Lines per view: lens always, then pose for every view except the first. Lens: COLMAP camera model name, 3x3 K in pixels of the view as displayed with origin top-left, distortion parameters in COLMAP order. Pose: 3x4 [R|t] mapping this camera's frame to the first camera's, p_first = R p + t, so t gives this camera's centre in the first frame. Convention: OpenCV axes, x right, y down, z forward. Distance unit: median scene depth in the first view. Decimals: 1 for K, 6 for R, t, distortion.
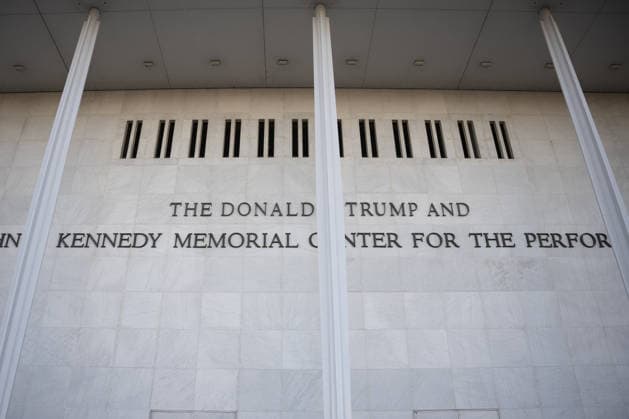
lens RADIAL K [[534.6, 0, 288.7], [0, 534.6, 238.0], [0, 0, 1]] dist [-0.151055, 0.118227]
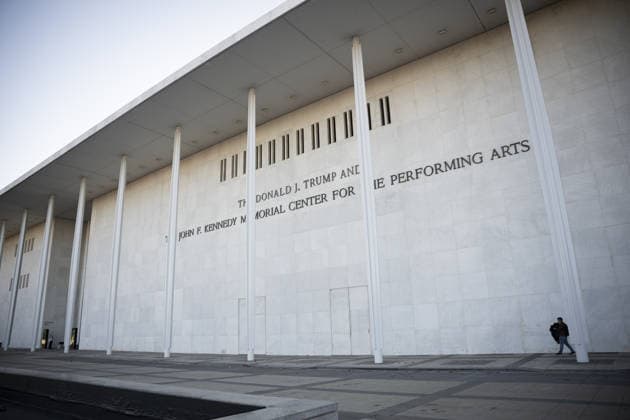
lens RADIAL K [[440.0, 0, 313.2], [0, 440.0, 211.7], [0, 0, 1]] dist [-0.139557, 0.100888]
pose [[0.792077, -0.191781, -0.579512, 1.020707], [0.312709, 0.942813, 0.115400, -0.135367], [0.524240, -0.272625, 0.806752, -0.249174]]
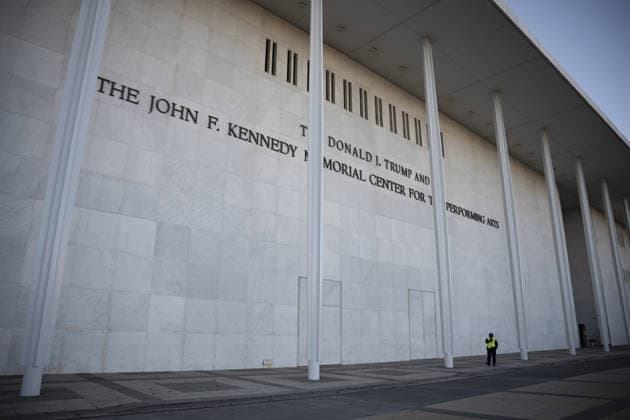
lens RADIAL K [[440.0, 0, 313.2], [0, 440.0, 211.7], [0, 0, 1]] dist [-0.139557, 0.100888]
pose [[0.743895, 0.186135, 0.641852, -0.887164], [-0.319402, 0.942661, 0.096813, 0.024710], [-0.587028, -0.277028, 0.760693, 0.084785]]
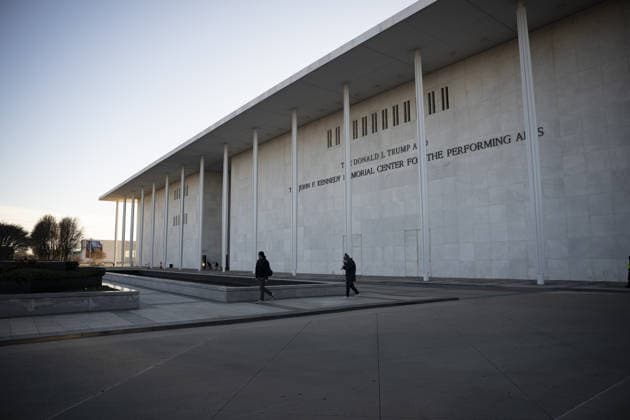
lens RADIAL K [[440.0, 0, 313.2], [0, 440.0, 211.7], [0, 0, 1]] dist [-0.139557, 0.100888]
pose [[0.605278, -0.094856, -0.790343, 1.518939], [0.374550, 0.910034, 0.177625, -0.305106], [0.702390, -0.403535, 0.586351, -0.569197]]
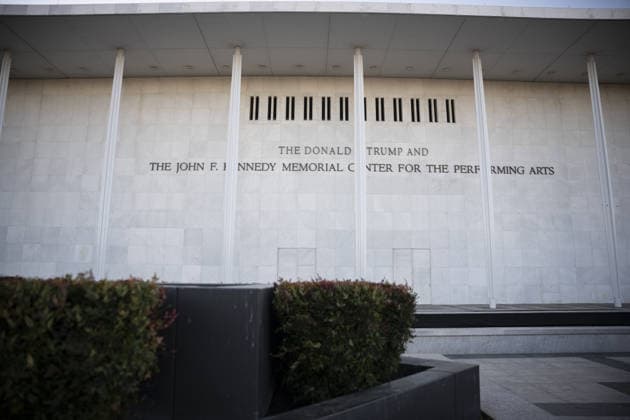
lens RADIAL K [[410.7, 0, 324.0], [0, 410.7, 221.3], [0, 0, 1]] dist [-0.098507, 0.002652]
pose [[0.999805, 0.006178, 0.018736, -0.082791], [-0.011893, 0.946484, 0.322531, -0.304607], [-0.015741, -0.322691, 0.946373, -0.557562]]
